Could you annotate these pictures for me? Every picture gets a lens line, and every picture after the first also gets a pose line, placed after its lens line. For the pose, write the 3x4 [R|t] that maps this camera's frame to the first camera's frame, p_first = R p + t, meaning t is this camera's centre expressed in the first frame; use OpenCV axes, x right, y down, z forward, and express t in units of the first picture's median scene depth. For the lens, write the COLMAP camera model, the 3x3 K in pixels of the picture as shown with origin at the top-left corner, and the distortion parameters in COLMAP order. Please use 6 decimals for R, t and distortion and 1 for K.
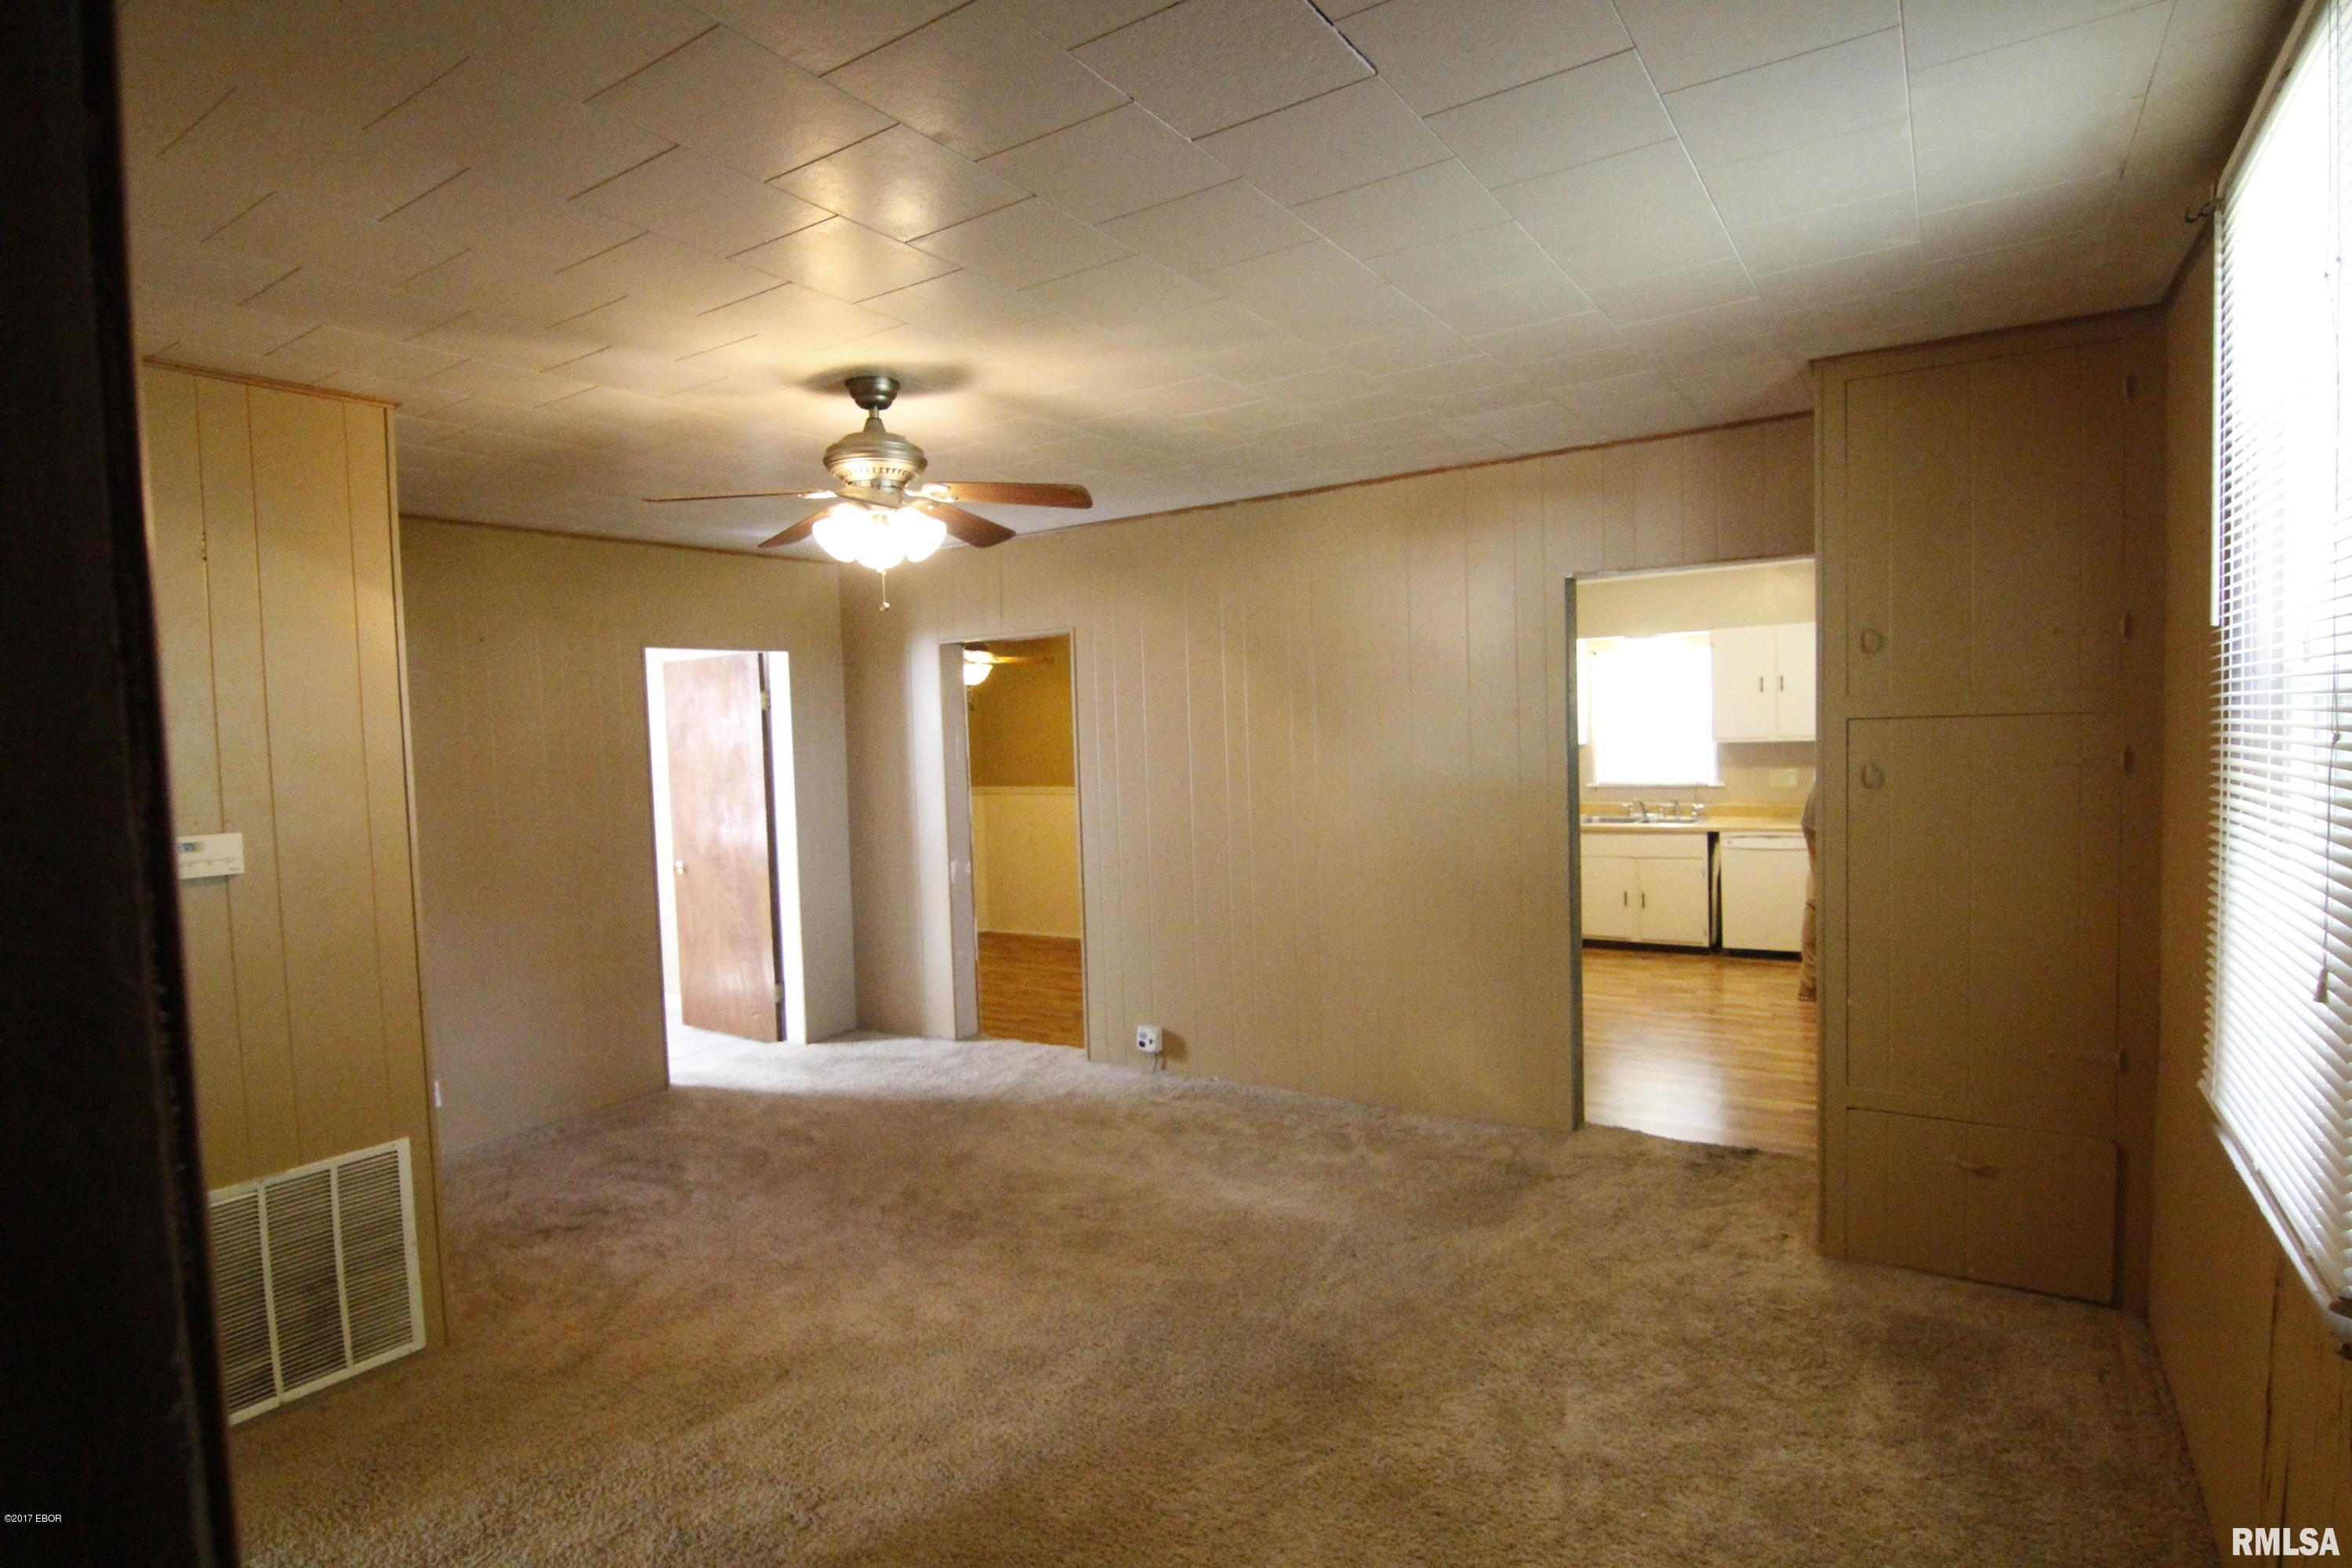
lens RADIAL K [[1193.7, 0, 1172.4], [0, 1193.7, 787.1], [0, 0, 1]] dist [-0.010516, -0.007212]
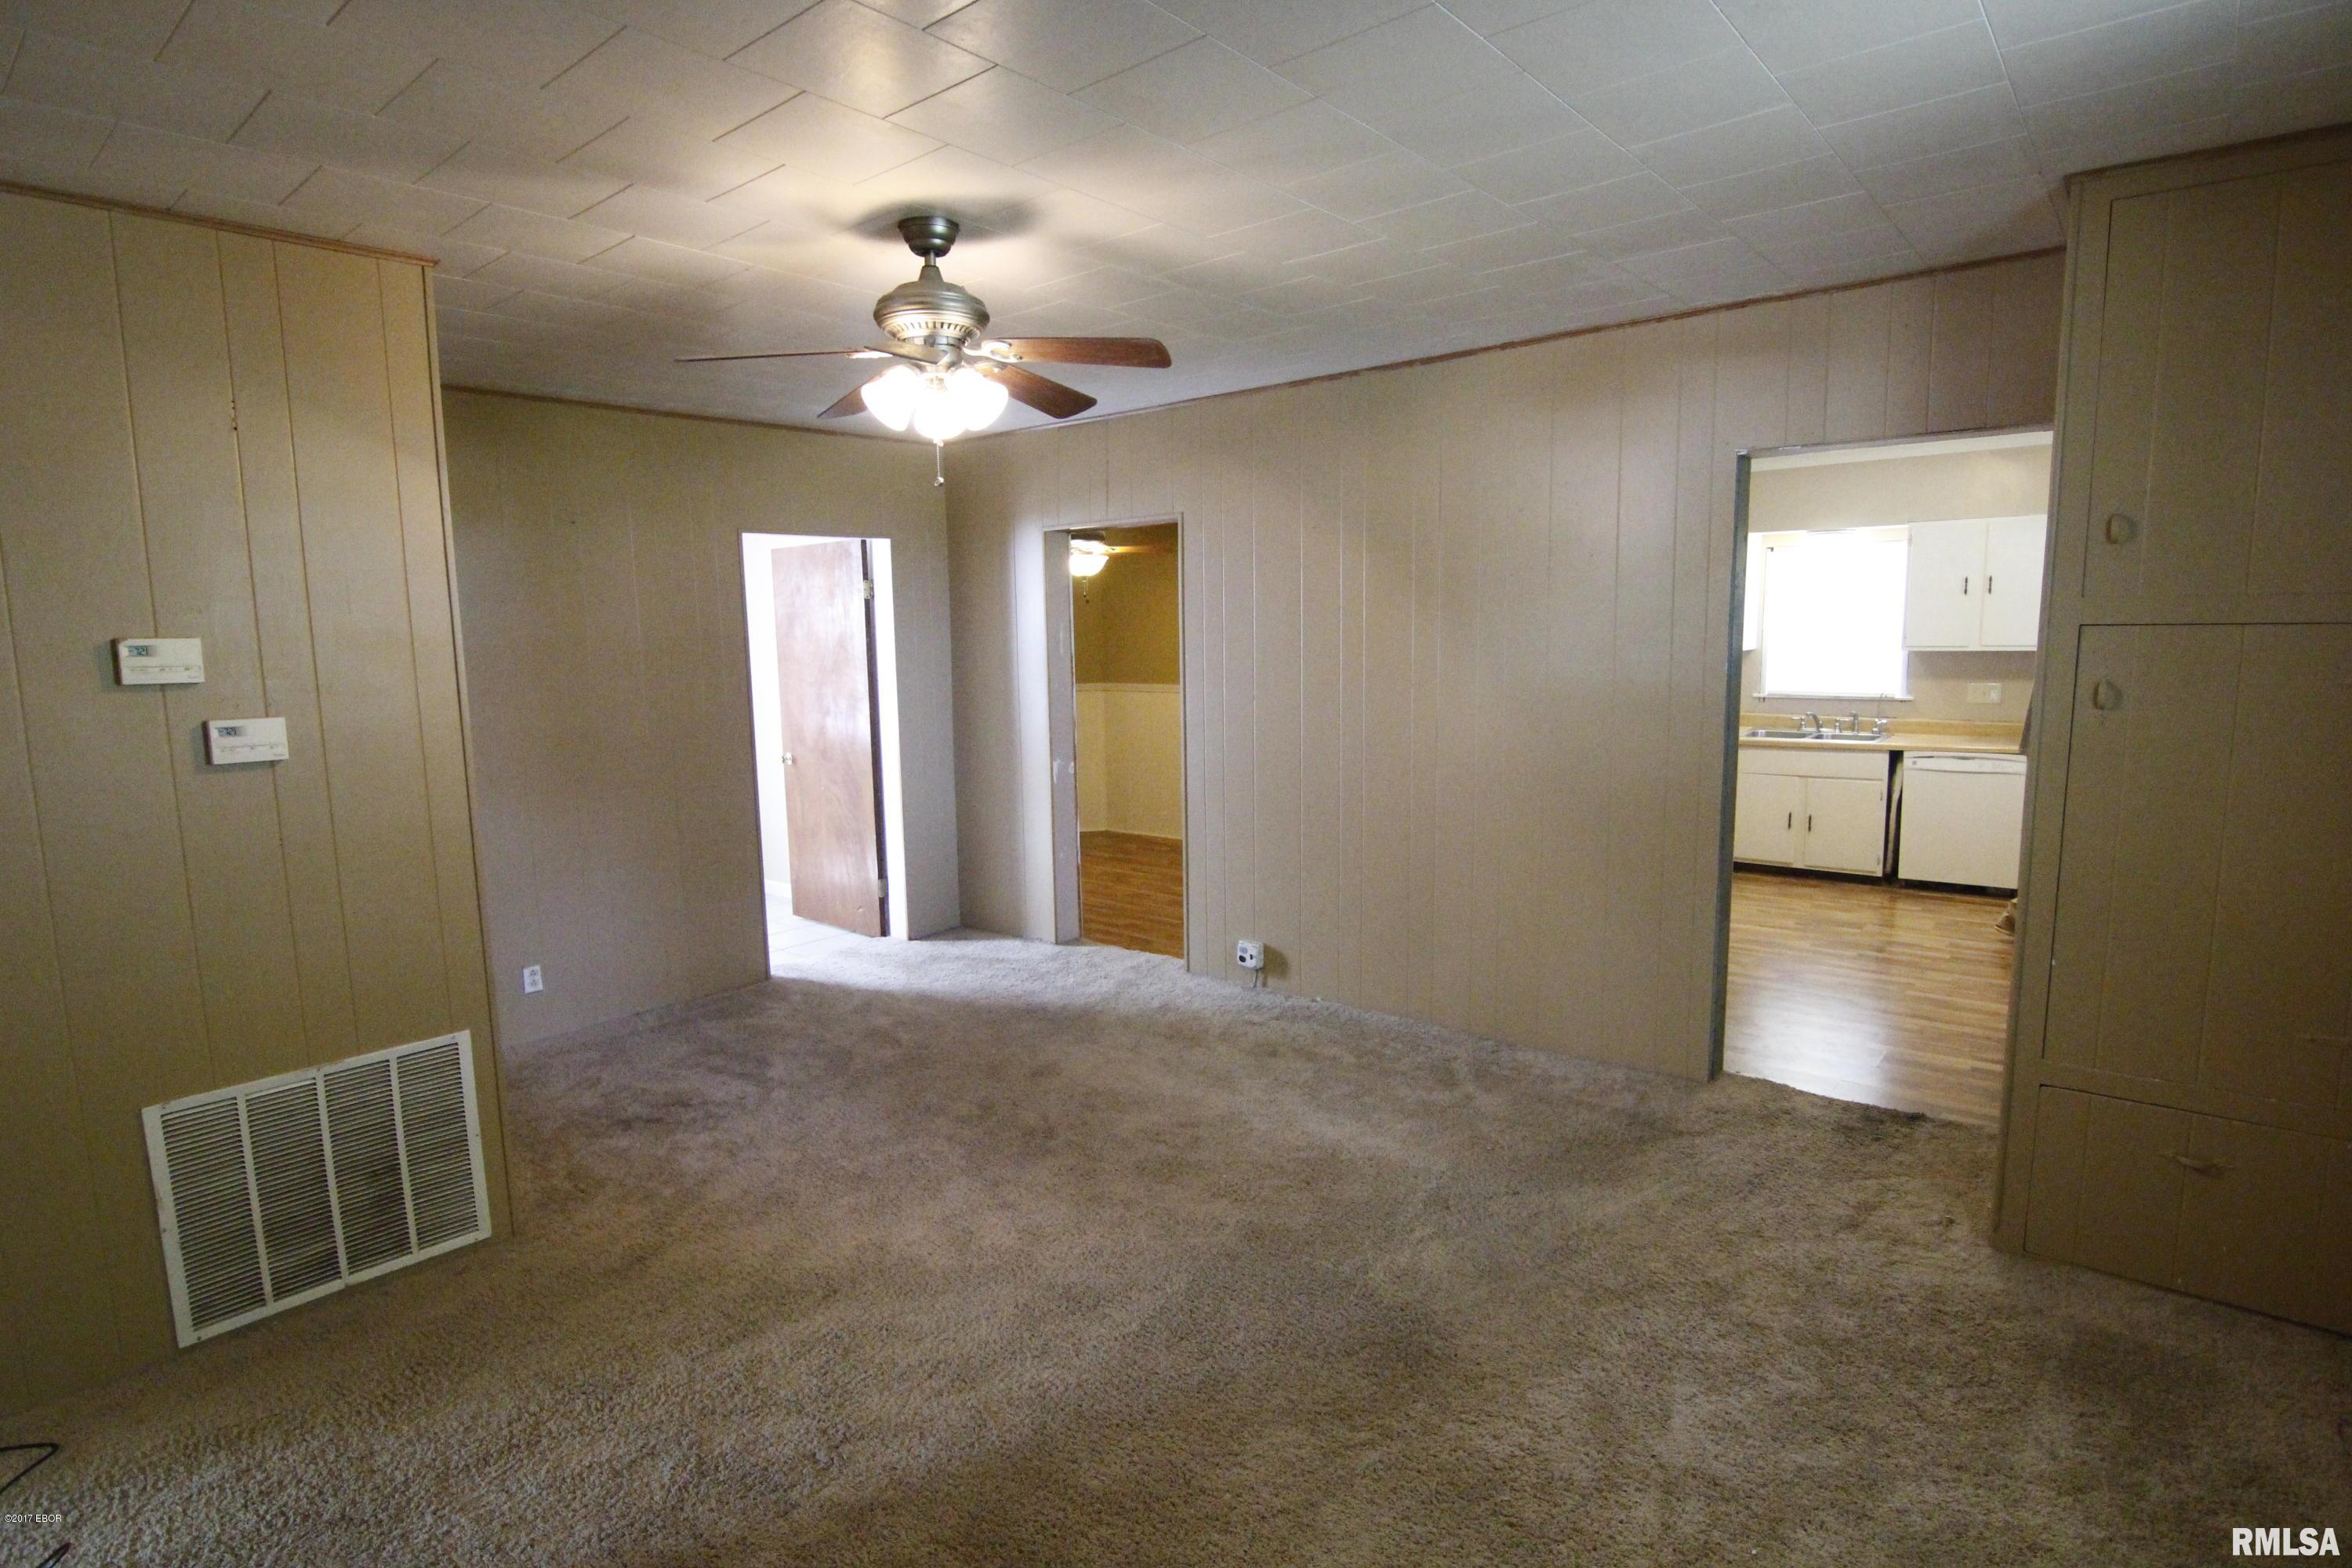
lens RADIAL K [[1193.7, 0, 1172.9], [0, 1193.7, 790.6], [0, 0, 1]] dist [-0.010516, -0.007212]
pose [[0.992523, 0.031451, -0.117940, 0.043596], [-0.020888, 0.995745, 0.089757, -0.003500], [0.120261, -0.086623, 0.988956, 0.103667]]
